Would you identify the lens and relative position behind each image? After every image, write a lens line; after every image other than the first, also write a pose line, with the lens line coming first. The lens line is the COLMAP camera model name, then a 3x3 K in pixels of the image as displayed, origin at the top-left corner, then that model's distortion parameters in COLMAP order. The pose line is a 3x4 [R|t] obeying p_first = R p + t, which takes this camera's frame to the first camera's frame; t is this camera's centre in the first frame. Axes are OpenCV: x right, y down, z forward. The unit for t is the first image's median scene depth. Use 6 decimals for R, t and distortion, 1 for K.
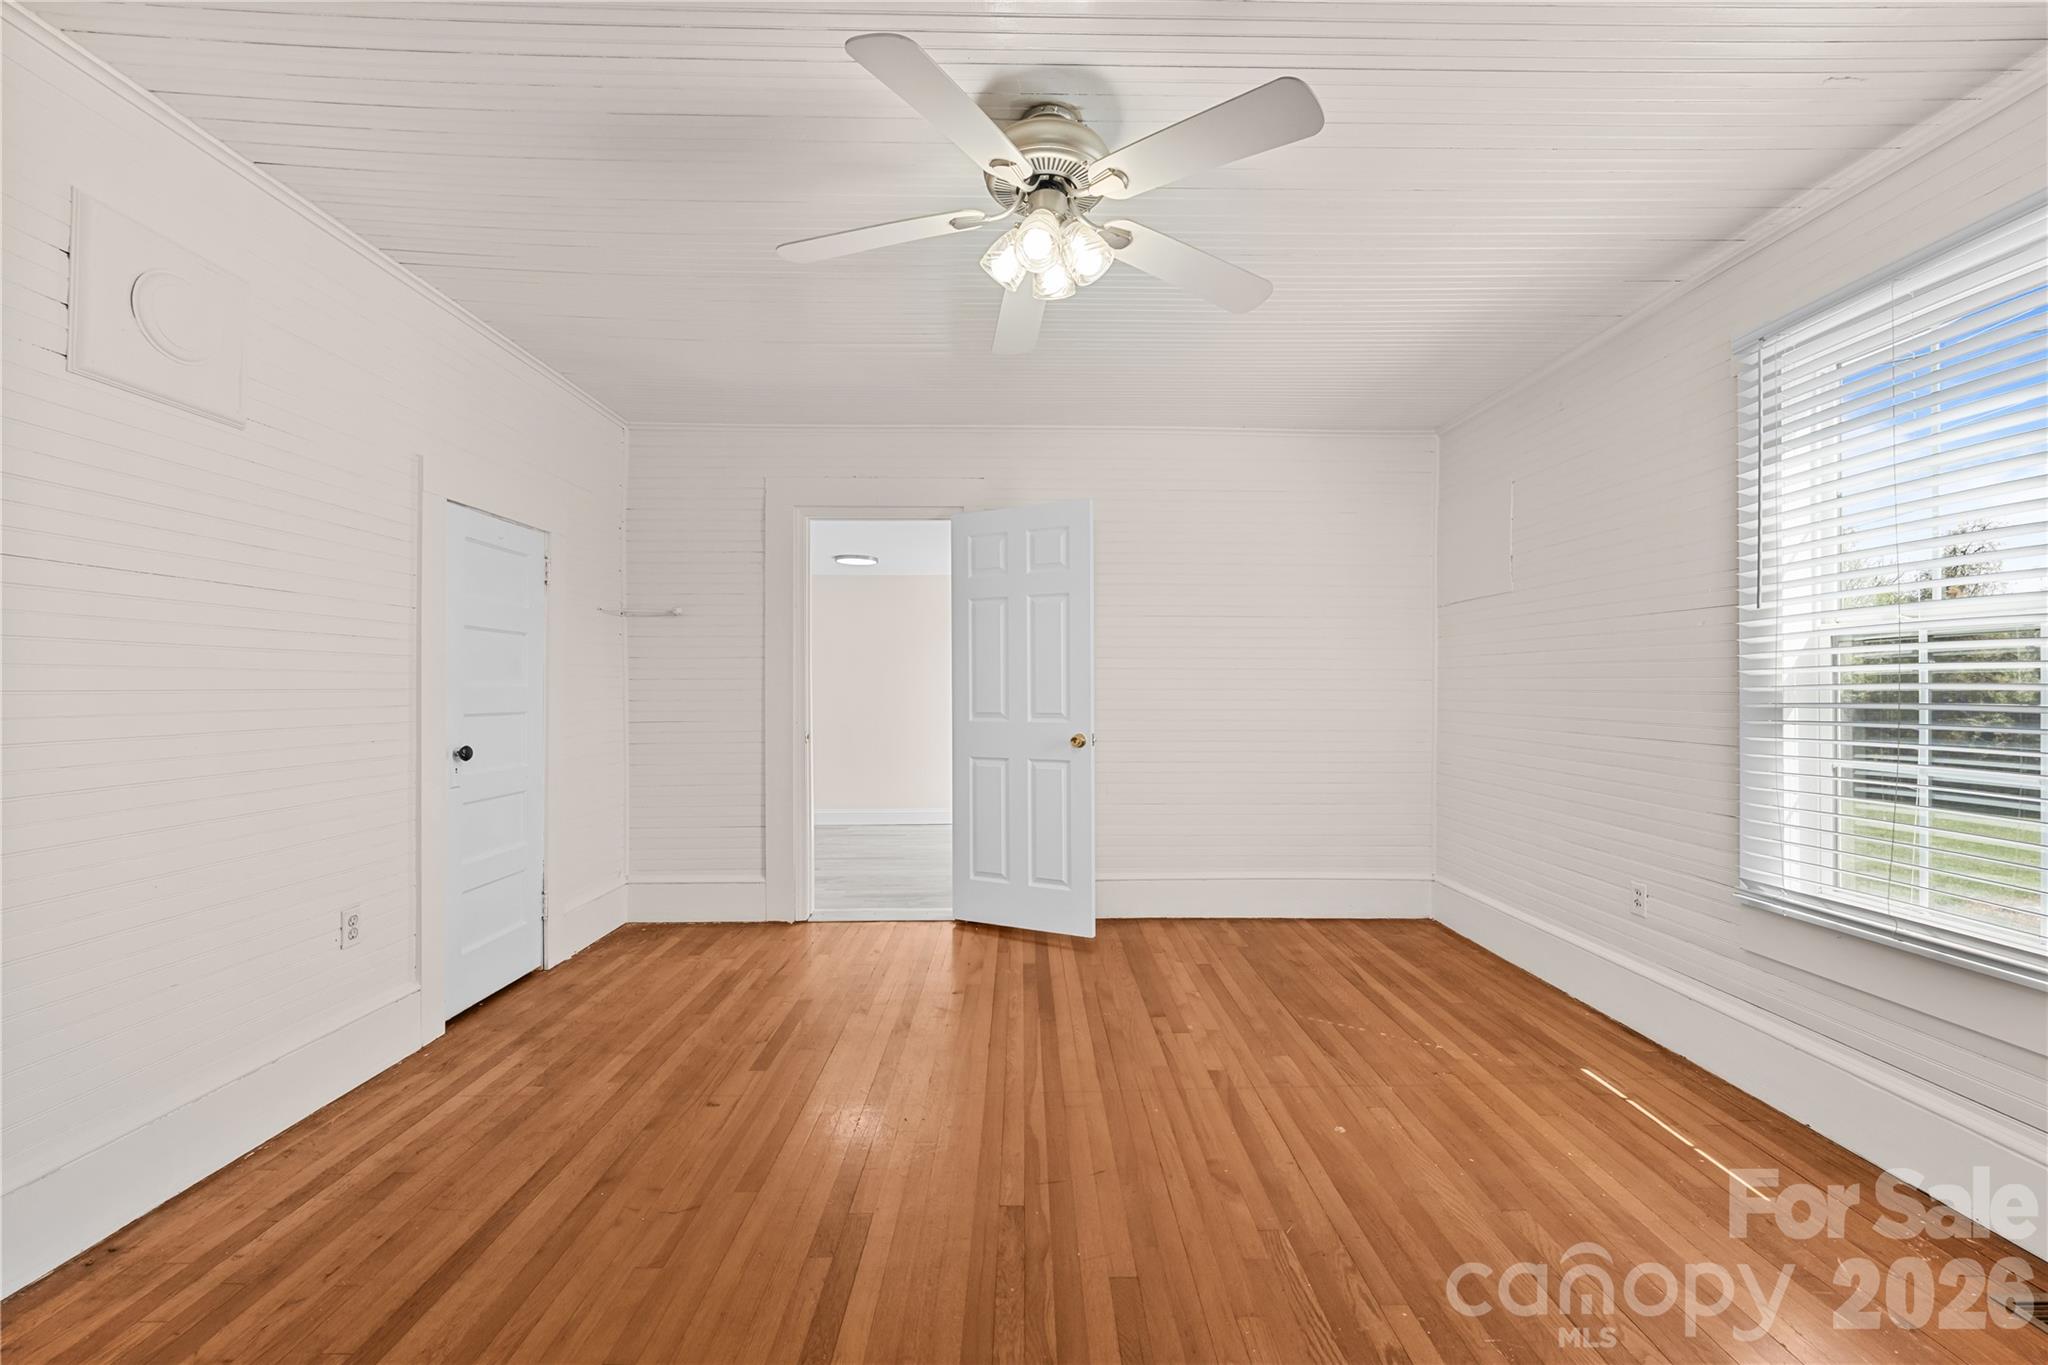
lens RADIAL K [[816.4, 0, 1024.8], [0, 816.4, 692.6], [0, 0, 1]] dist [-0.001314, -0.000424]
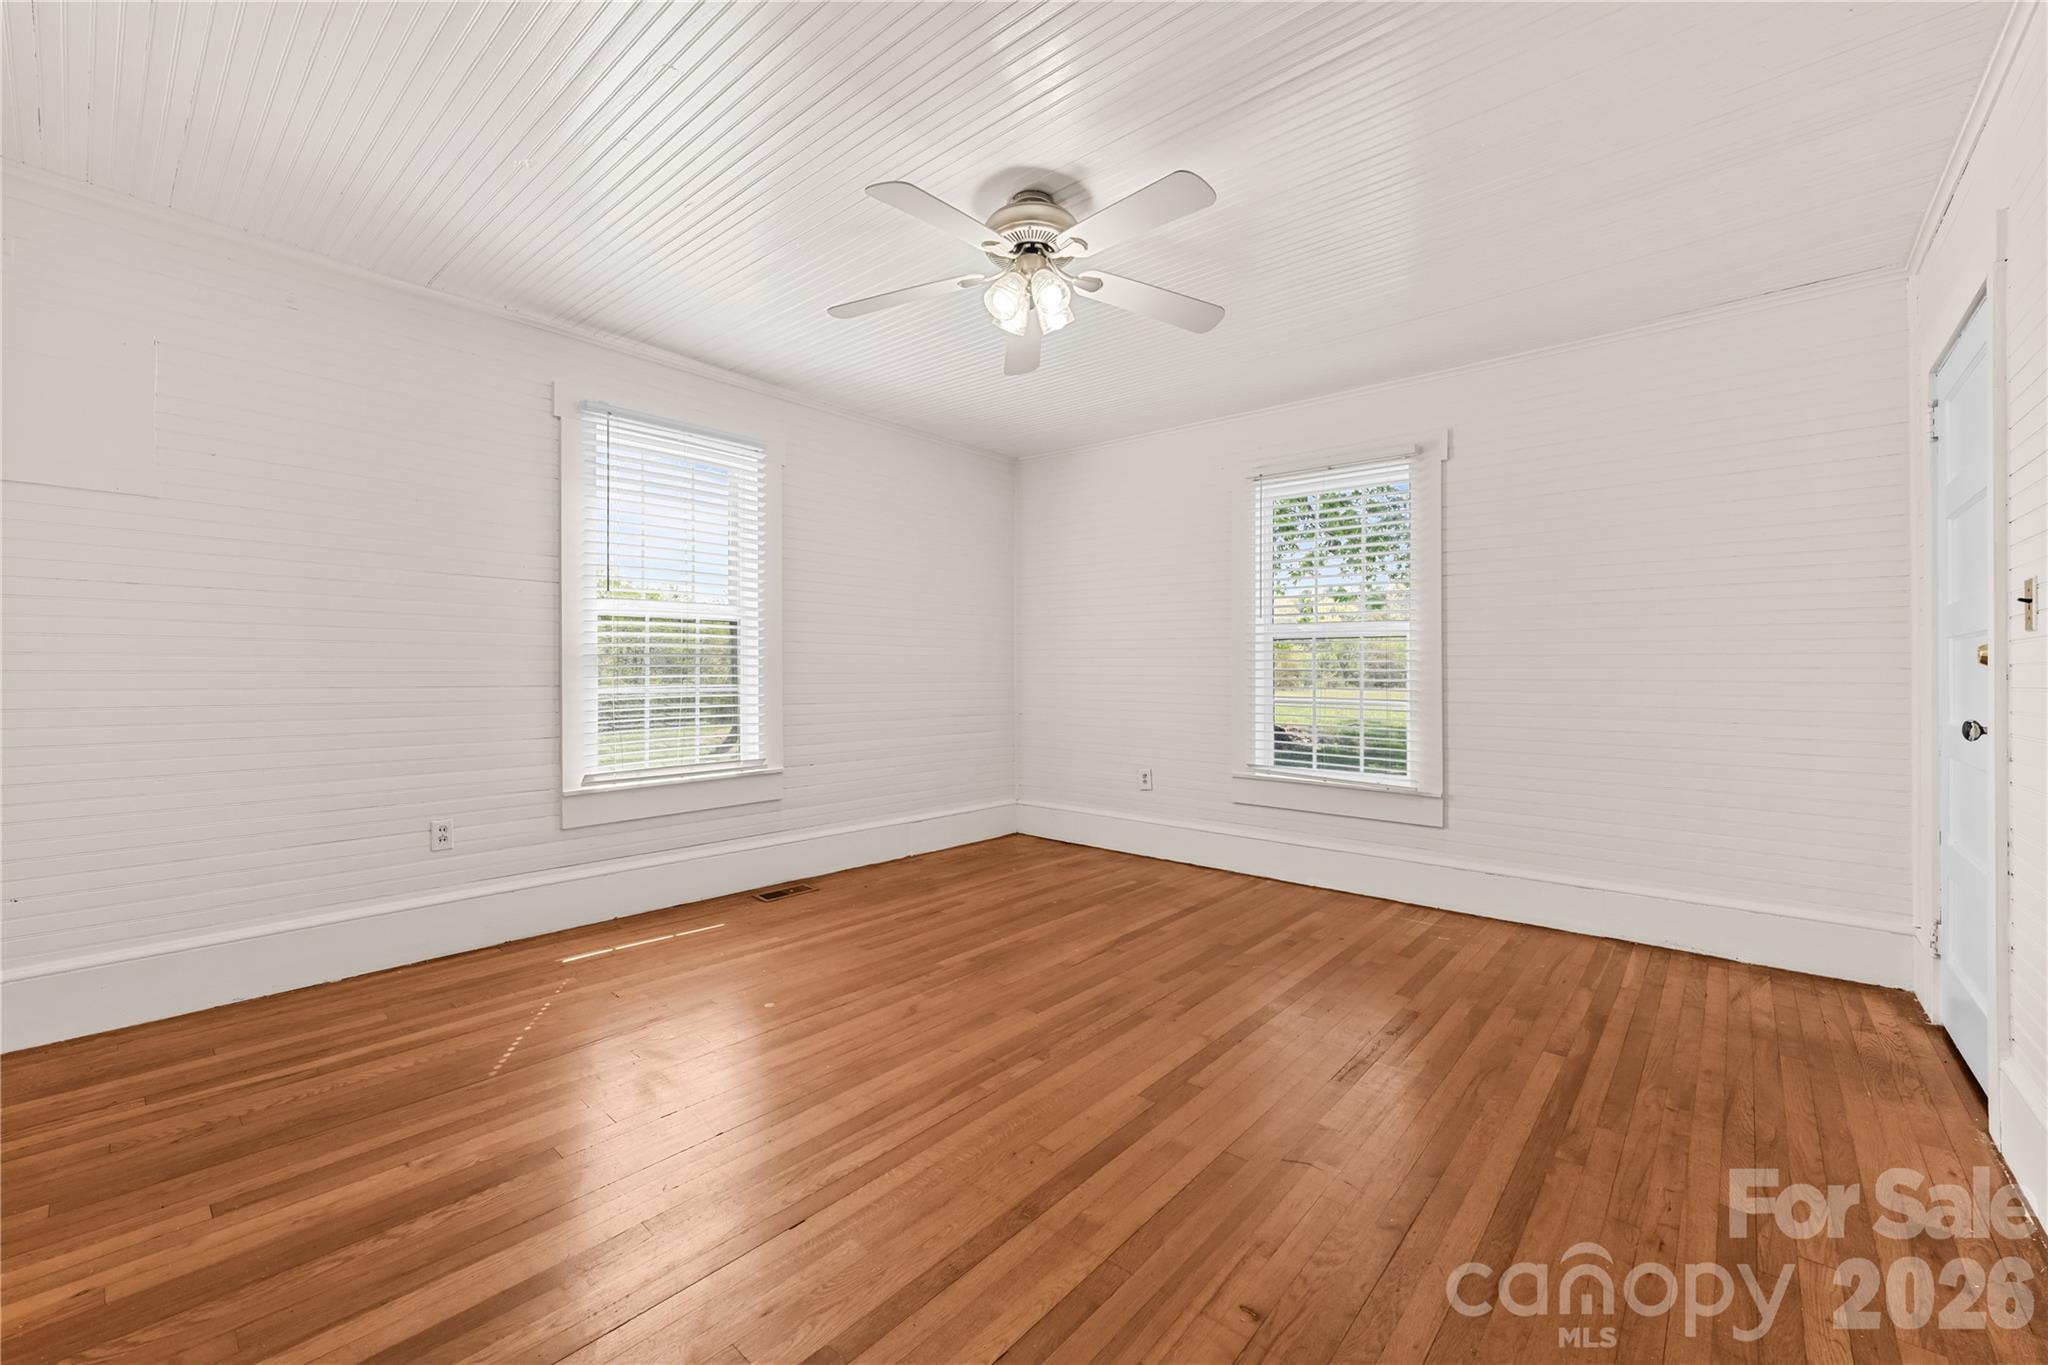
lens RADIAL K [[794.8, 0, 1026.8], [0, 794.8, 664.7], [0, 0, 1]] dist [-0.002210, -0.000132]
pose [[-0.741195, -0.007582, 0.671247, -0.616137], [-0.006382, 0.999971, 0.004248, 0.019445], [-0.671260, -0.001136, -0.741221, 1.458374]]
